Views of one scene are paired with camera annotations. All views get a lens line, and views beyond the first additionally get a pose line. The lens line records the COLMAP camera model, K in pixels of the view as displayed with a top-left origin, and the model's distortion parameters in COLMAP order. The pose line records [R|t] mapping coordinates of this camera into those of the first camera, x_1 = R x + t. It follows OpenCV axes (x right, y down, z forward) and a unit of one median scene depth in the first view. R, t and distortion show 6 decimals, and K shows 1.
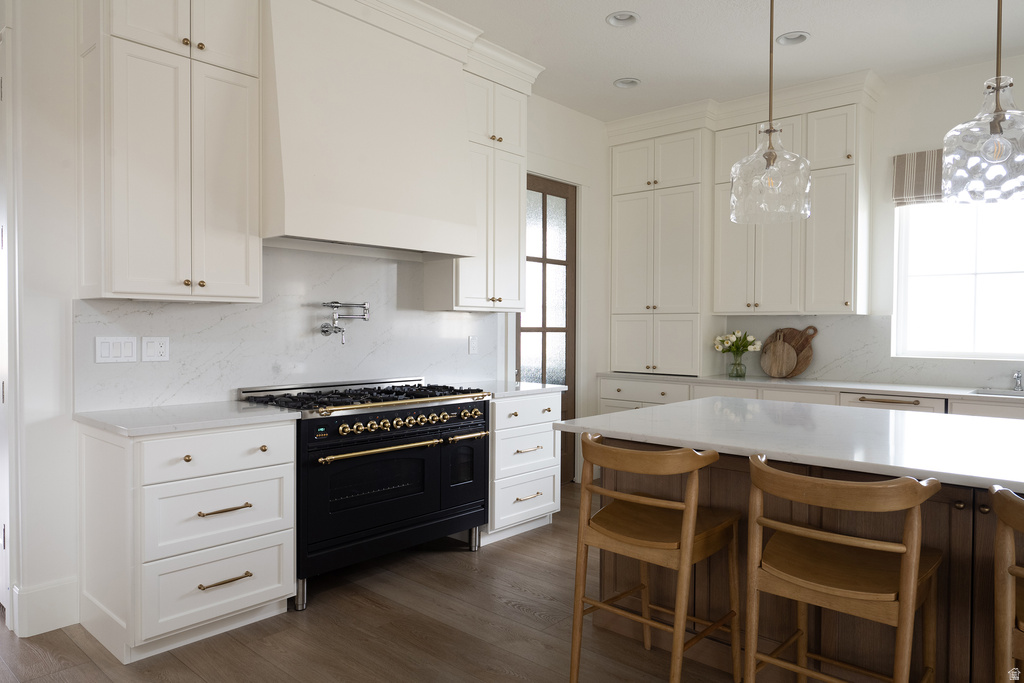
lens RADIAL K [[692.0, 0, 512.1], [0, 692.0, 338.2], [0, 0, 1]] dist [-0.000342, -0.000809]
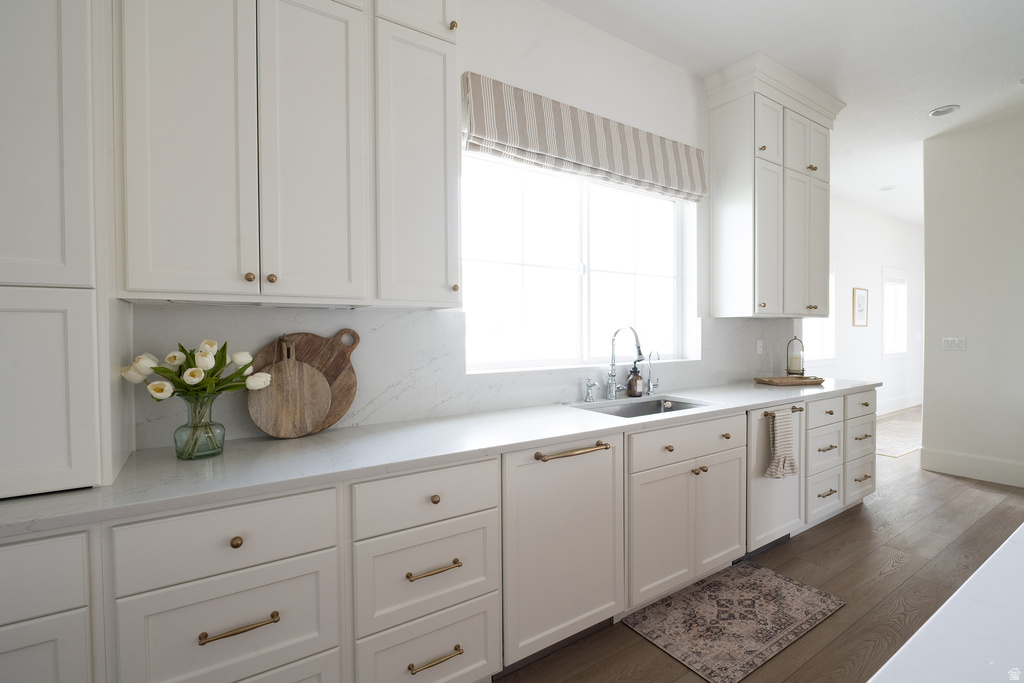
lens RADIAL K [[473.1, 0, 517.5], [0, 473.1, 341.8], [0, 0, 1]] dist [-0.001868, -0.000373]
pose [[0.245505, -0.025120, 0.969070, 0.148480], [0.024305, 0.999509, 0.019752, -0.015369], [-0.969091, 0.018704, 0.245995, 1.051782]]
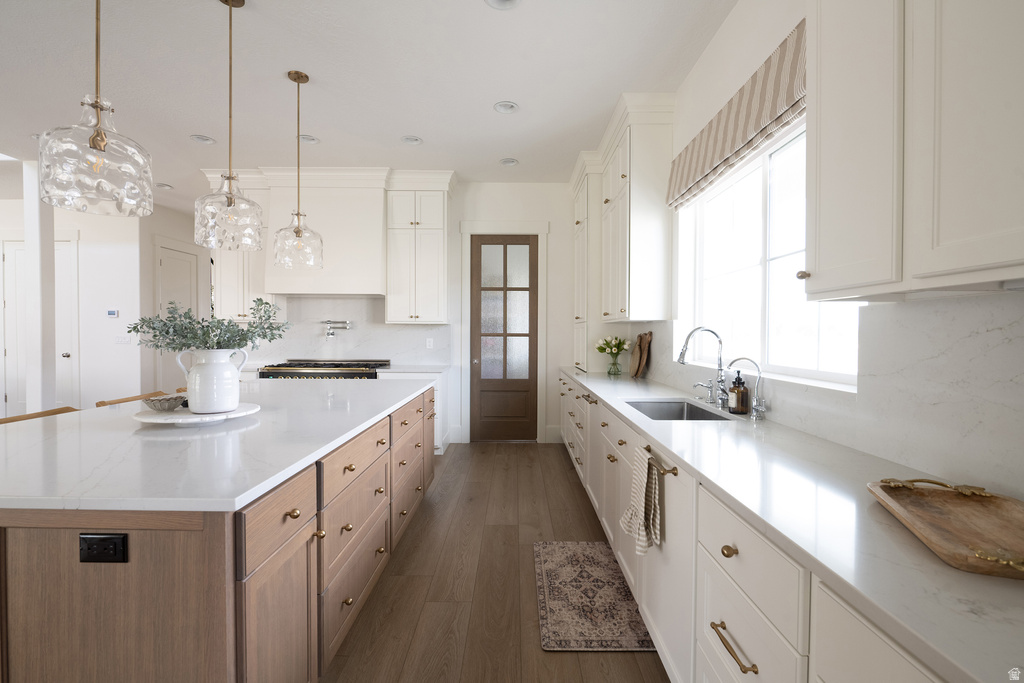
lens RADIAL K [[467.1, 0, 512.0], [0, 467.1, 341.5], [0, 0, 1]] dist [0.000823, 0.000040]
pose [[0.661985, 0.010962, -0.749437, 1.131069], [-0.014489, 0.999893, 0.001827, 0.000070], [0.749377, 0.009649, 0.662074, 0.464339]]
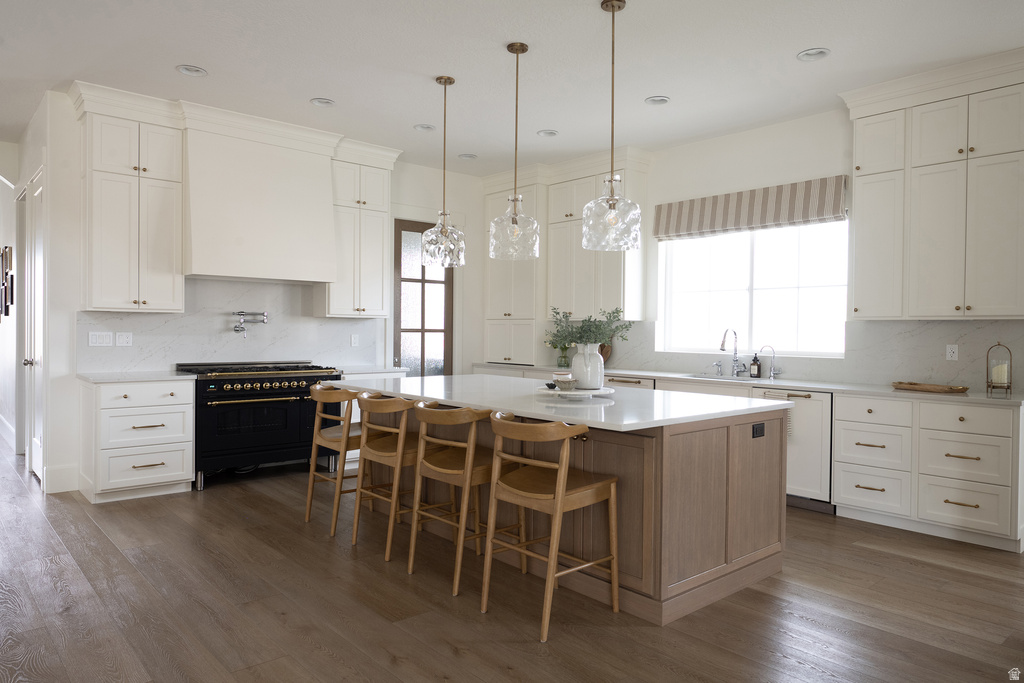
lens RADIAL K [[692.0, 0, 512.1], [0, 692.0, 338.2], [0, 0, 1]] dist [-0.000342, -0.000809]
pose [[0.993098, 0.006486, -0.117109, 0.534168], [-0.007104, 0.999963, -0.004857, 0.011748], [0.117073, 0.005656, 0.993107, -0.501846]]
